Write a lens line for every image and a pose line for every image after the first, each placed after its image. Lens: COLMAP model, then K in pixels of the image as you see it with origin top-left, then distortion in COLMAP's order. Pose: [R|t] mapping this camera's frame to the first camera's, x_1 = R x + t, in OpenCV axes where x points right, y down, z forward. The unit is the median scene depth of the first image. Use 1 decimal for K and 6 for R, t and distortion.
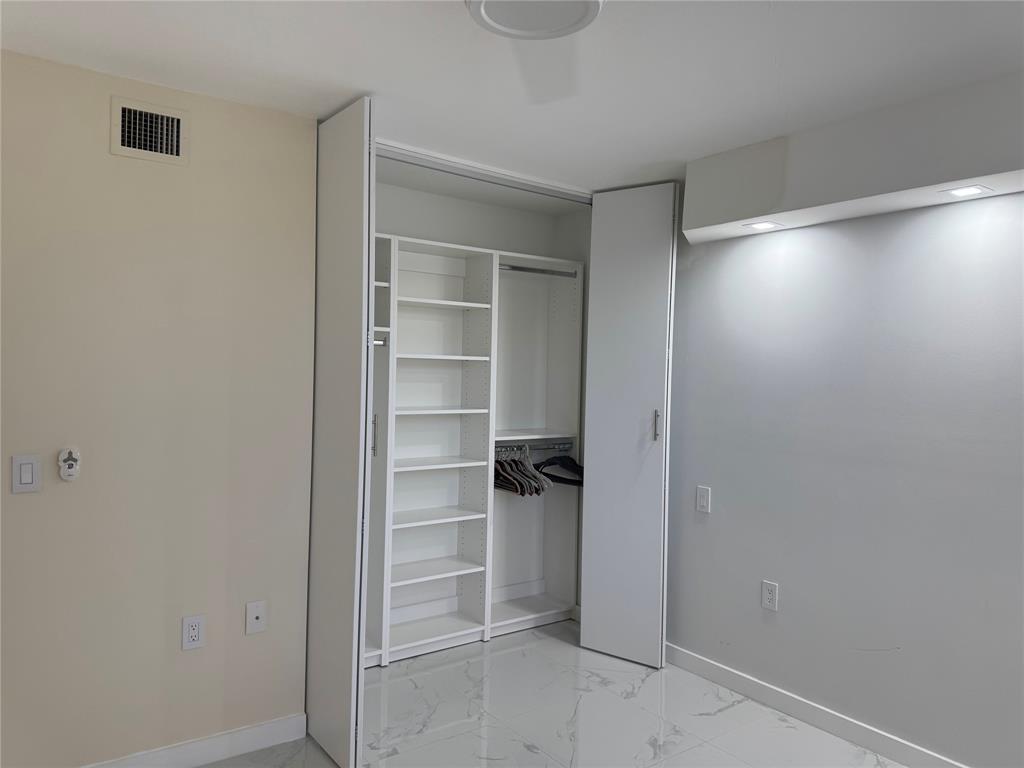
lens RADIAL K [[711.8, 0, 517.1], [0, 711.8, 382.8], [0, 0, 1]] dist [0.176737, -0.341867]
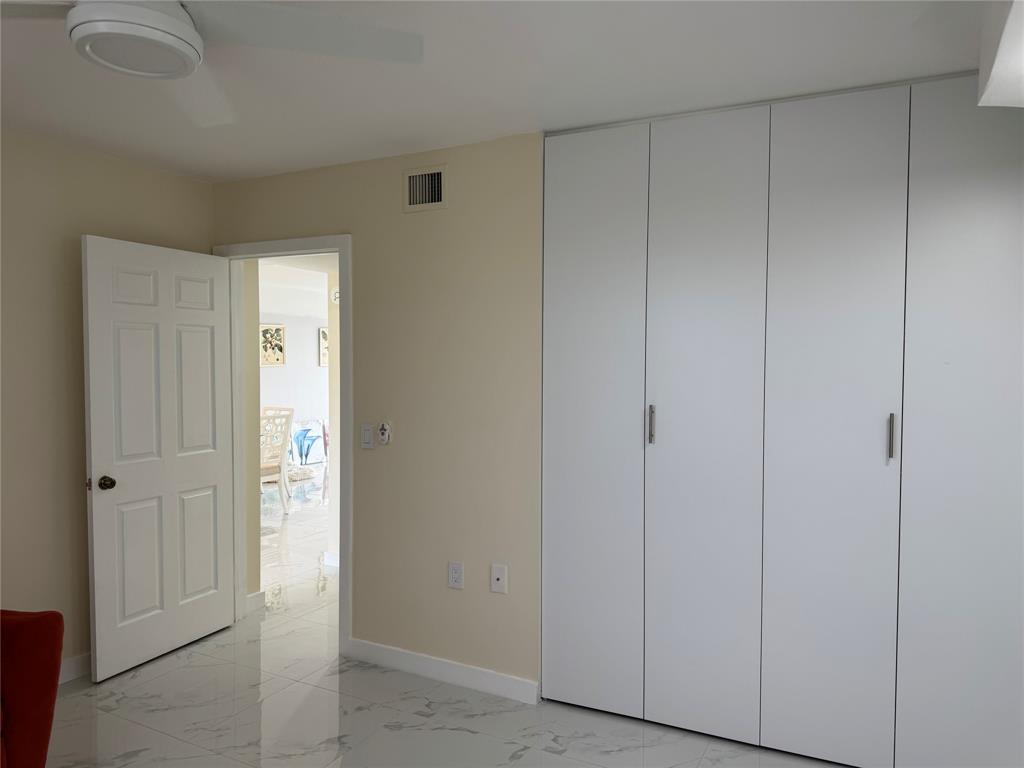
lens RADIAL K [[728.2, 0, 512.0], [0, 728.2, 384.0], [0, 0, 1]] dist [0.099809, -0.119068]
pose [[0.432890, 0.002549, -0.901443, 0.554977], [-0.010365, 0.999944, -0.002149, 0.010145], [0.901387, 0.010274, 0.432892, 0.399789]]
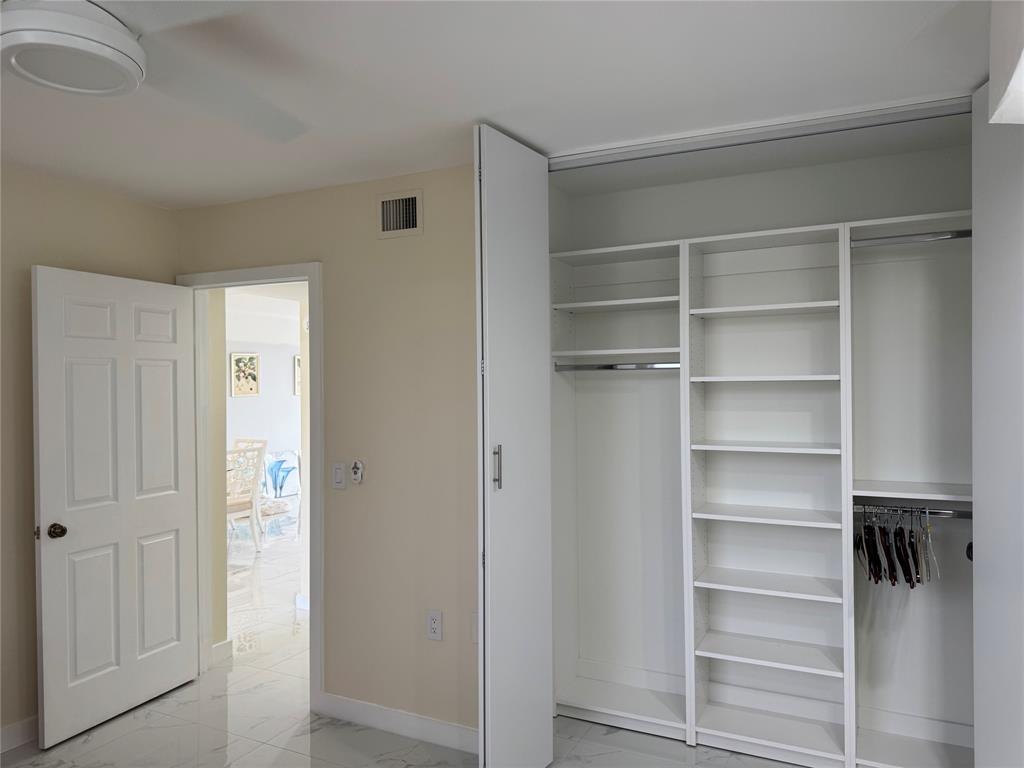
lens RADIAL K [[730.5, 0, 514.3], [0, 730.5, 386.8], [0, 0, 1]] dist [0.060535, -0.052464]
pose [[0.459512, -0.028175, -0.887725, 0.511559], [0.002329, 0.999531, -0.030518, -0.003103], [0.888168, 0.011956, 0.459362, 0.420708]]
